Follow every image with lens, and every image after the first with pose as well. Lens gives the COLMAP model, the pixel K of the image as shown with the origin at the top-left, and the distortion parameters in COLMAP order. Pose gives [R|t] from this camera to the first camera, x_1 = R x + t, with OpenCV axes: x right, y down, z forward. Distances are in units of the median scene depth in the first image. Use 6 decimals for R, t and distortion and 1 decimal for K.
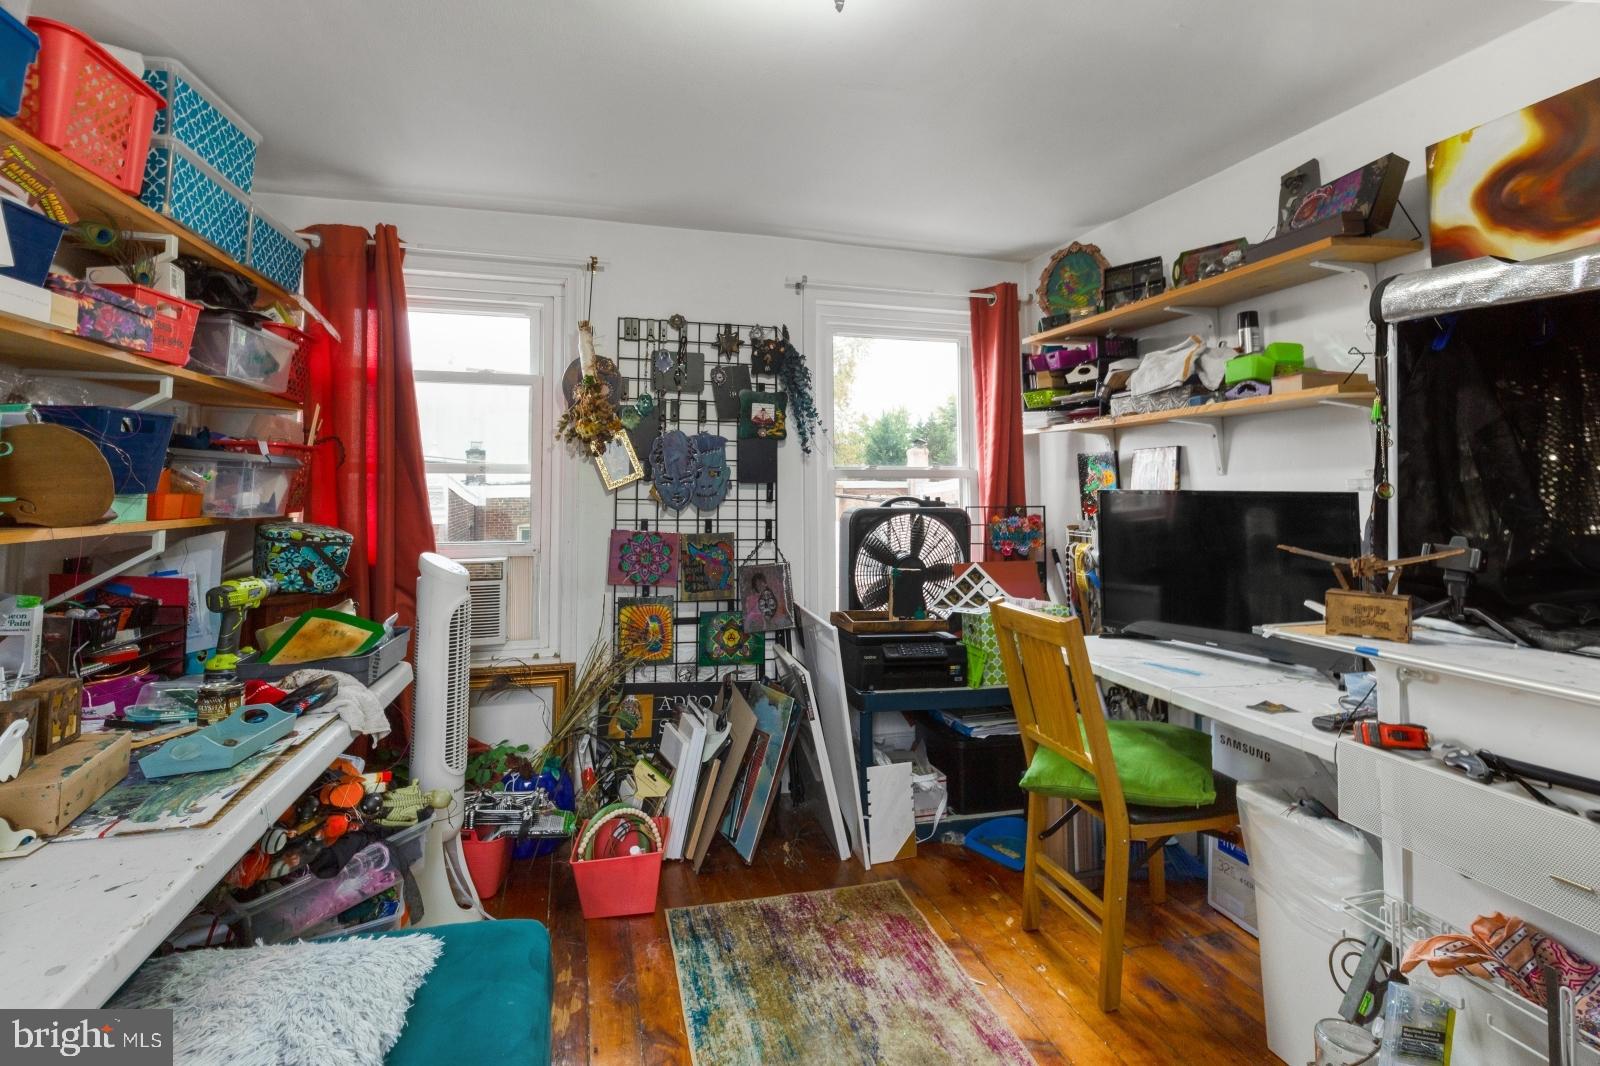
lens RADIAL K [[747.5, 0, 796.7], [0, 747.5, 475.8], [0, 0, 1]] dist [-0.001940, 0.000126]
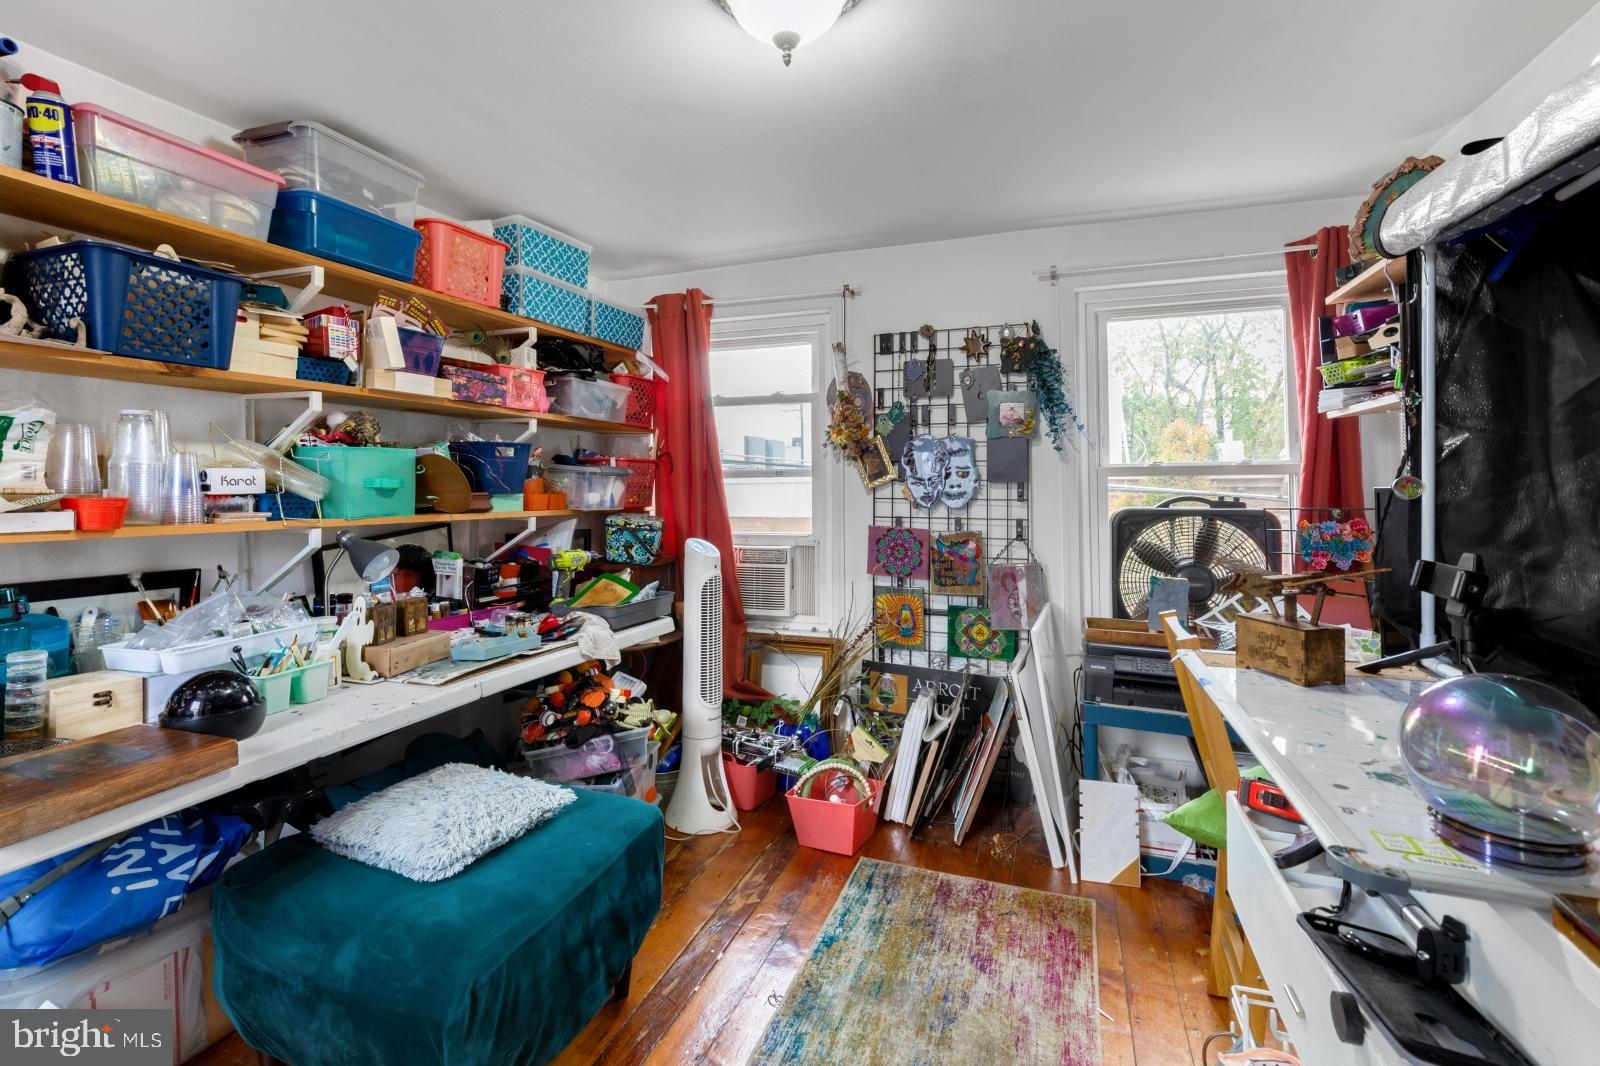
lens RADIAL K [[730.9, 0, 793.4], [0, 730.9, 502.4], [0, 0, 1]] dist [-0.002930, -0.000407]
pose [[0.819841, 0.005578, -0.572564, 0.290532], [0.014927, 0.999404, 0.031111, 0.001668], [0.572397, -0.034052, 0.819270, 0.033170]]
